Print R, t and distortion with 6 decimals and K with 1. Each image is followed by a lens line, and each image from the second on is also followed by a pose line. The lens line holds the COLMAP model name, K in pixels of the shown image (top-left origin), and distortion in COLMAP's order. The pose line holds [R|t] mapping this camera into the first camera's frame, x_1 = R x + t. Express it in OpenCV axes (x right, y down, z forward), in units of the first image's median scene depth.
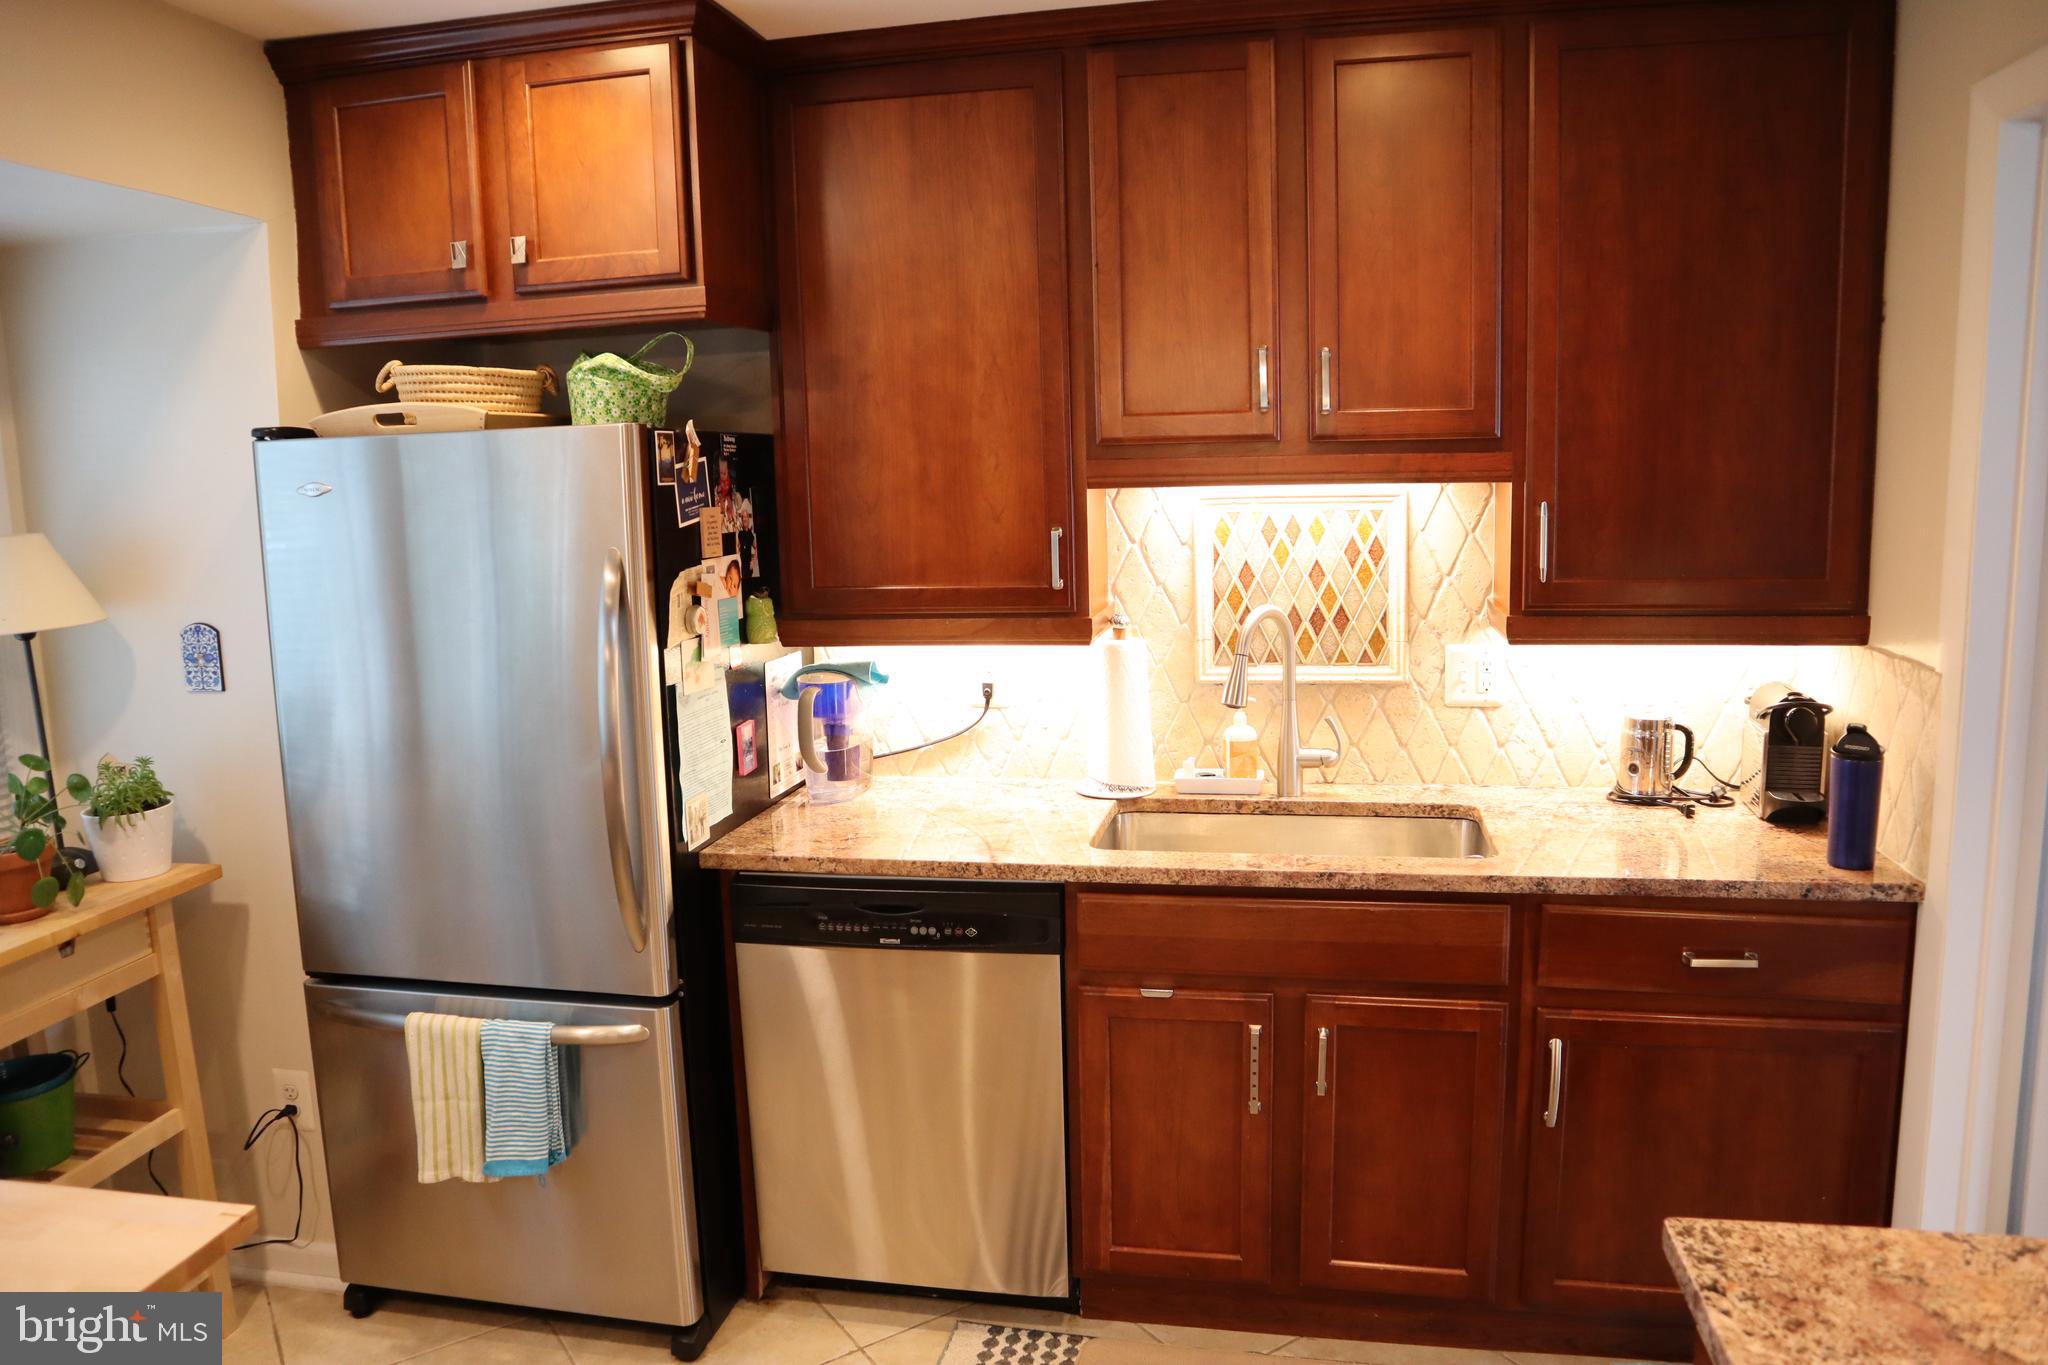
lens RADIAL K [[1411.6, 0, 1031.6], [0, 1411.6, 674.7], [0, 0, 1]] dist [-0.060223, 0.012412]
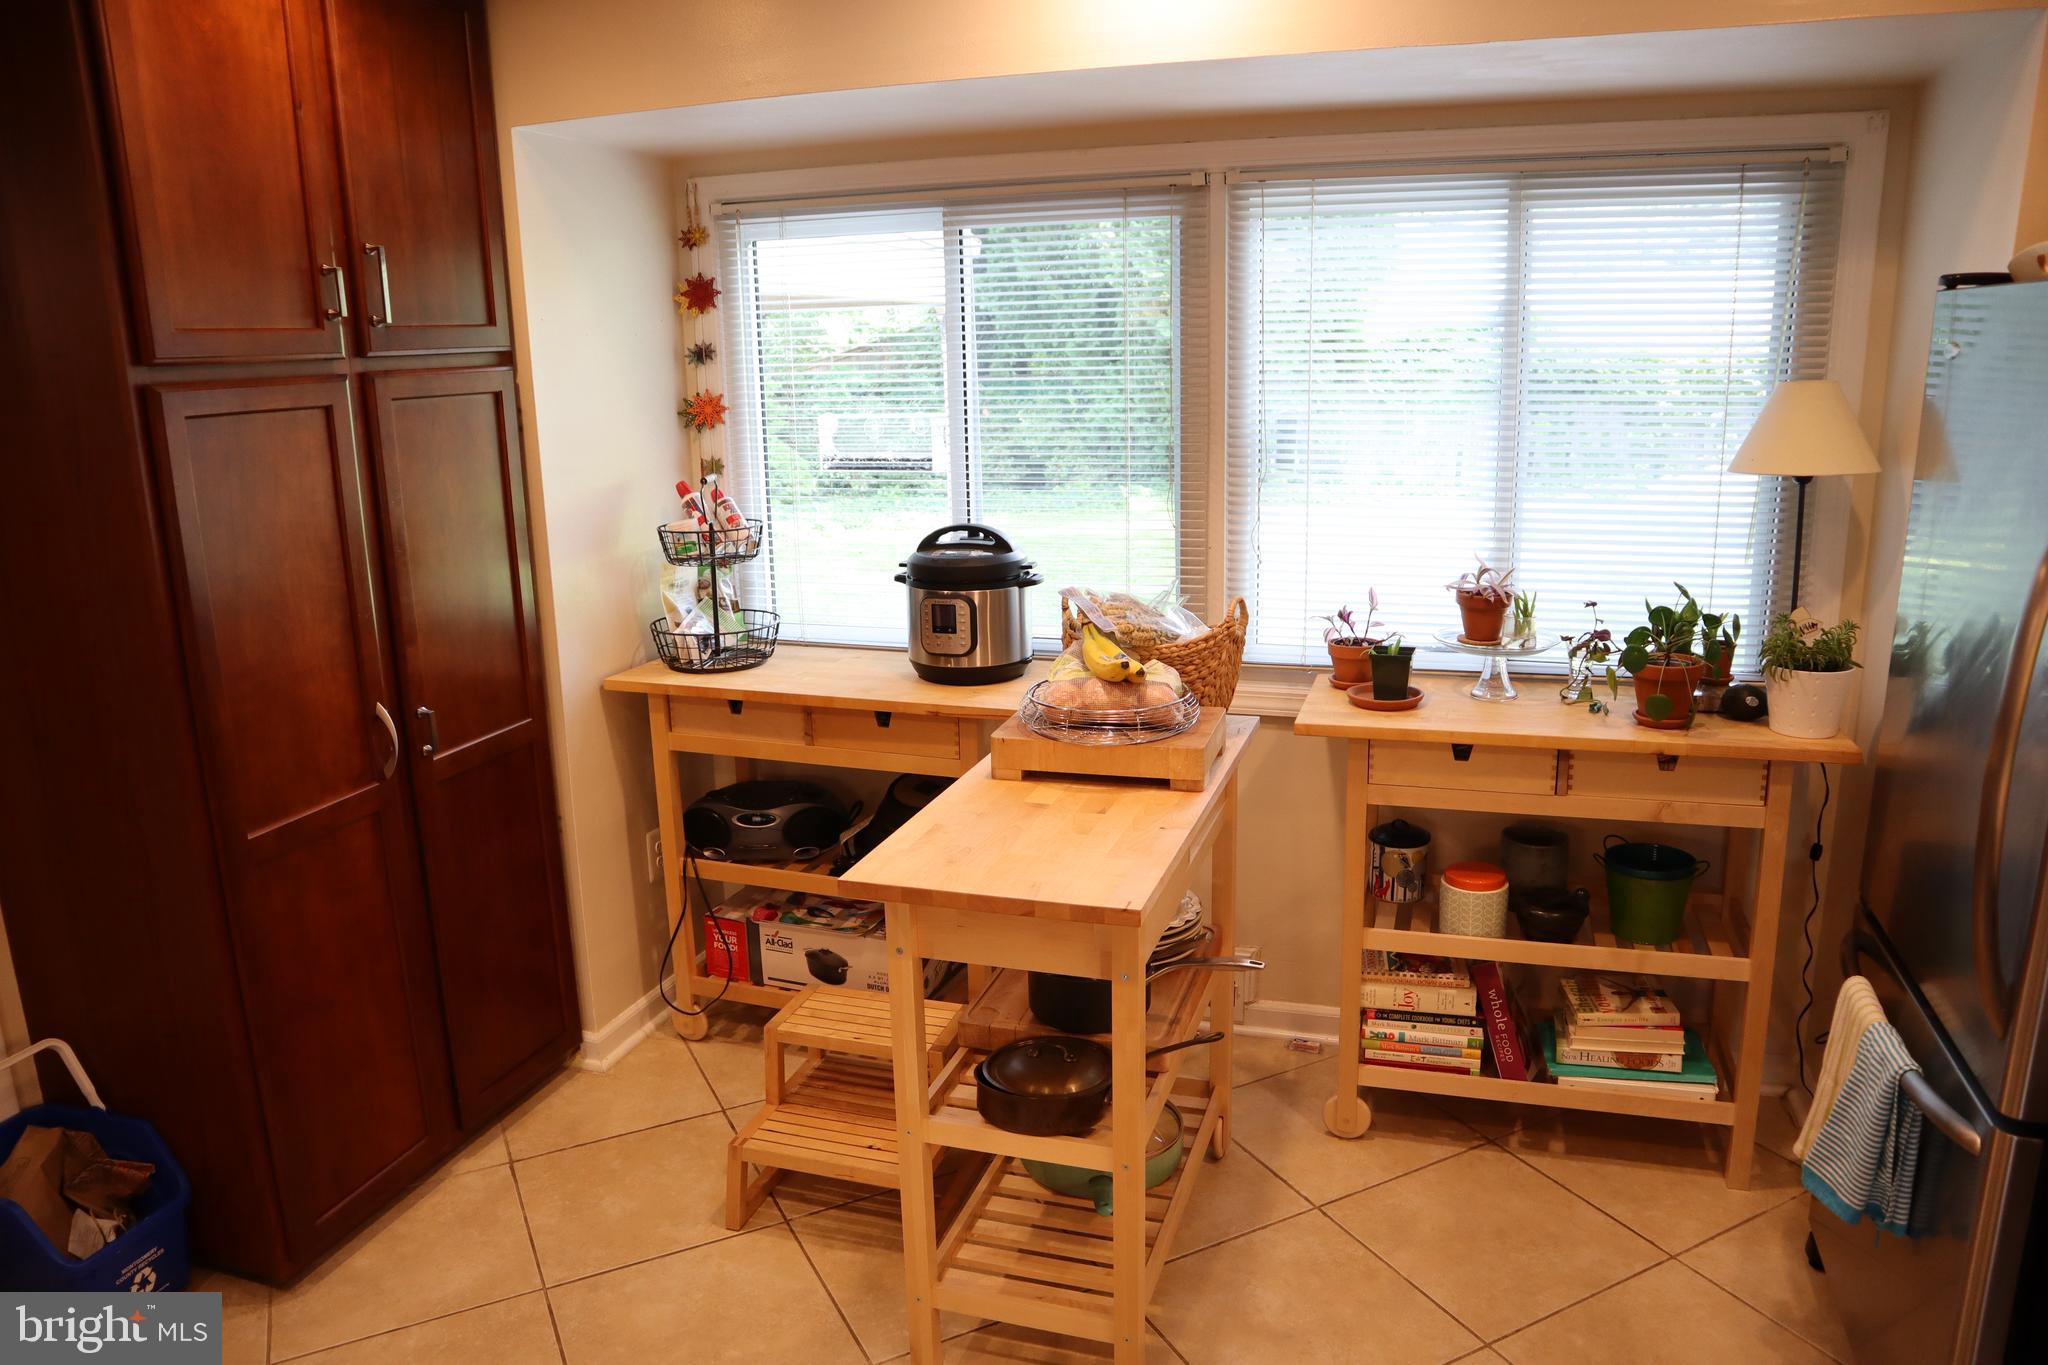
lens RADIAL K [[1411.6, 0, 1028.6], [0, 1411.6, 677.4], [0, 0, 1]] dist [-0.060223, 0.012412]
pose [[-0.122151, 0.258382, -0.958289, 0.382670], [-0.122413, 0.954225, 0.272890, -0.100652], [0.984934, 0.150641, -0.084930, 0.543602]]
